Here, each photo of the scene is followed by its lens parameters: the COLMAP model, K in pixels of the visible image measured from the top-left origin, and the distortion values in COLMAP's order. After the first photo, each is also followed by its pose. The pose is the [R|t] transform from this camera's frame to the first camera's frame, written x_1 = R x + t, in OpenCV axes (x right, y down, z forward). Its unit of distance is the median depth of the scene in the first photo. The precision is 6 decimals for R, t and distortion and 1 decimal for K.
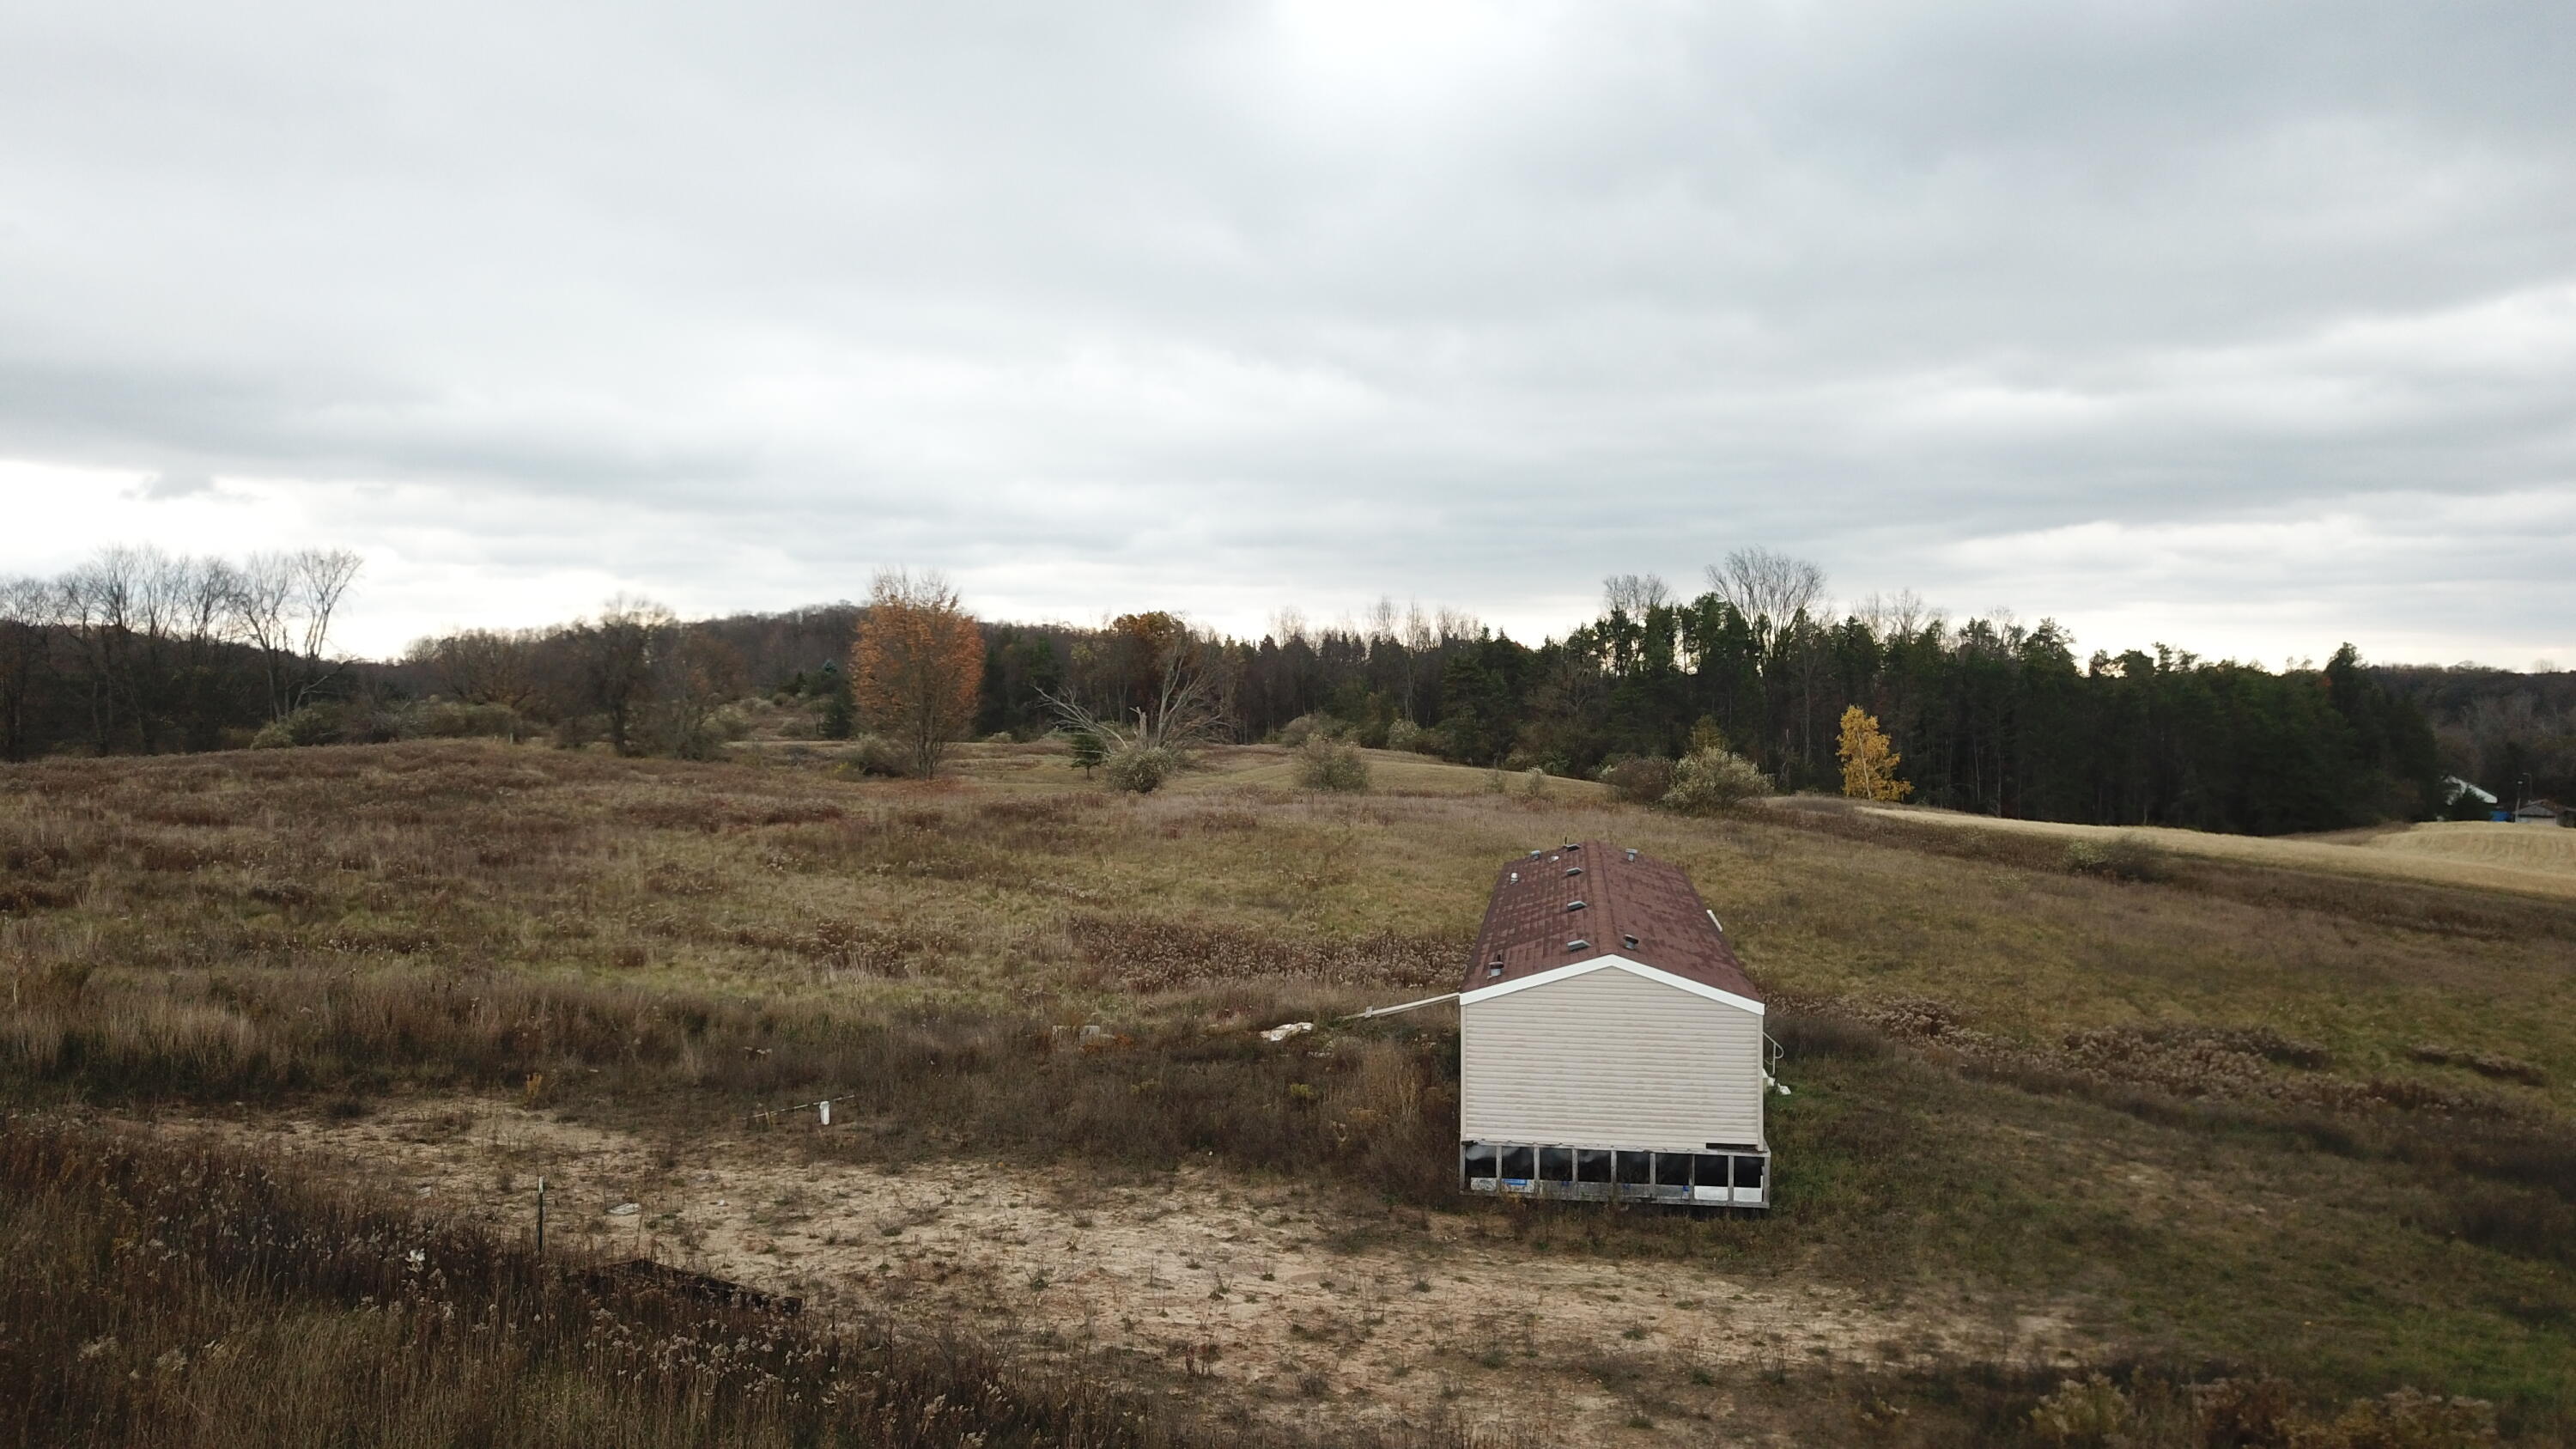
lens RADIAL K [[1950.4, 0, 1349.3], [0, 1950.4, 721.5], [0, 0, 1]] dist [-0.035718, -0.001310]
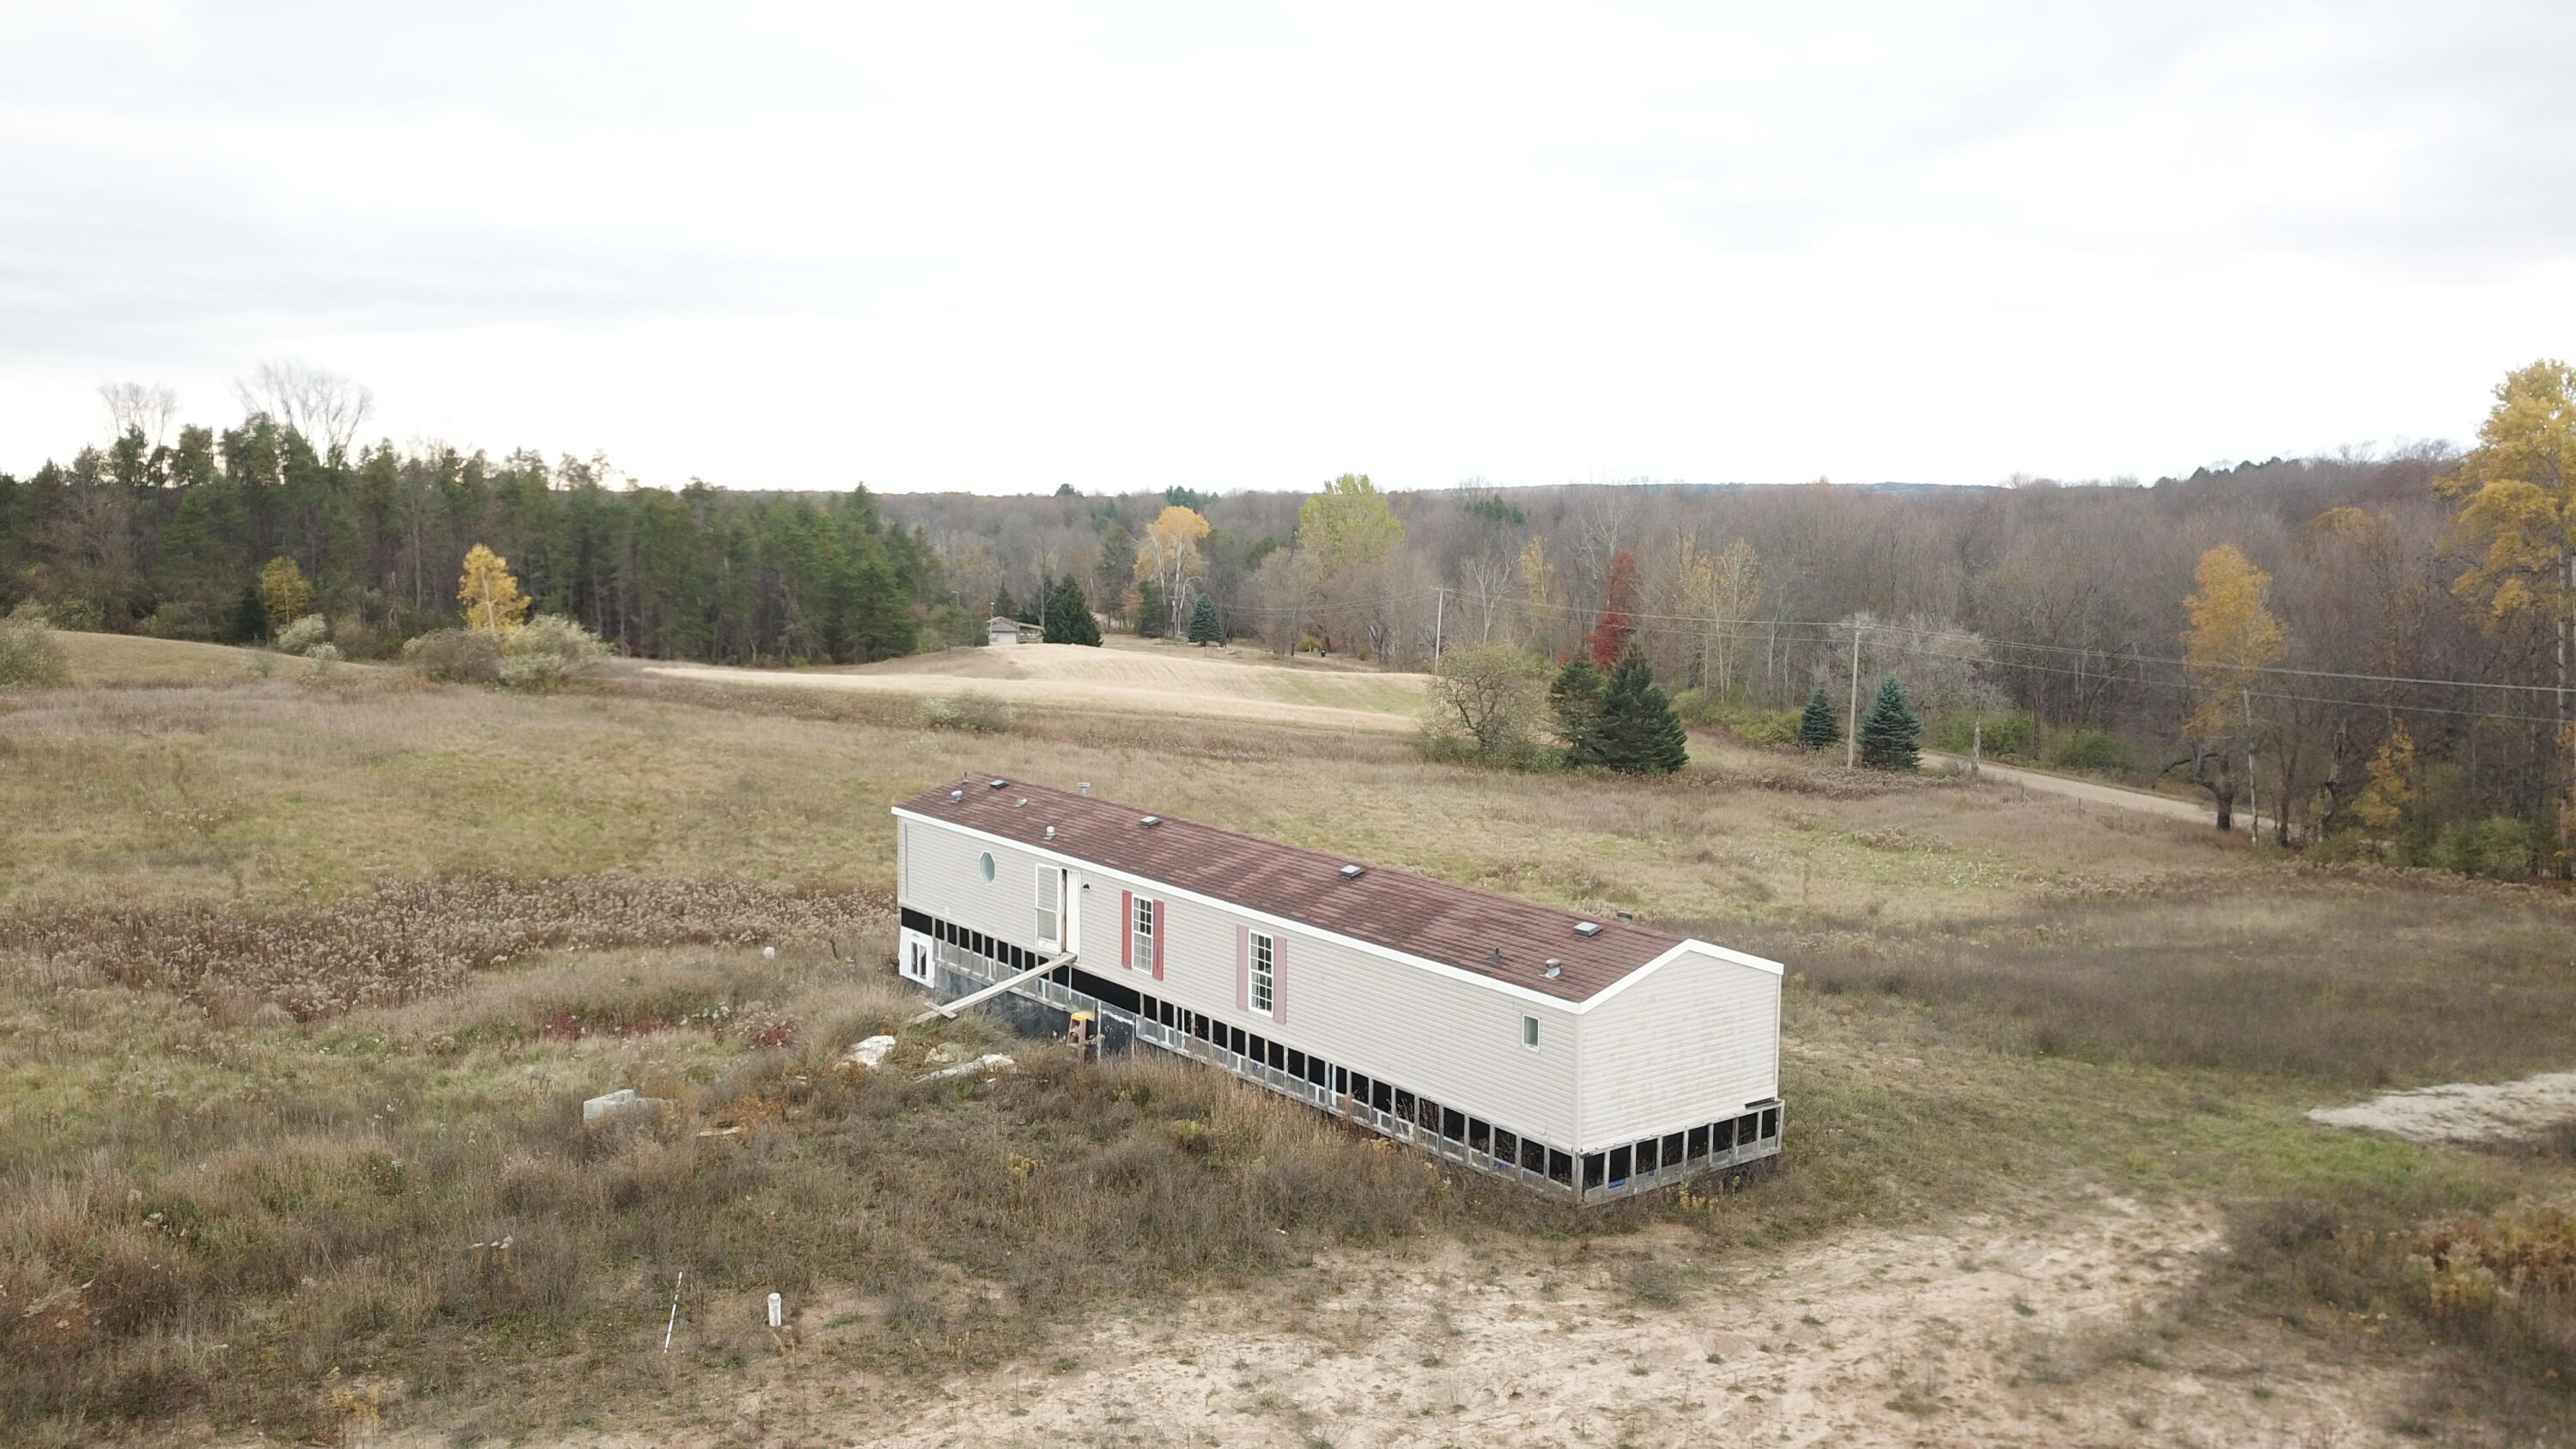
lens RADIAL K [[1952.6, 0, 1288.0], [0, 1952.6, 724.5], [0, 0, 1]] dist [0.001013, -0.002967]
pose [[0.713648, -0.073685, 0.696618, -0.701122], [0.004181, 0.994883, 0.100950, -0.090904], [-0.700492, -0.069130, 0.710304, 0.446764]]
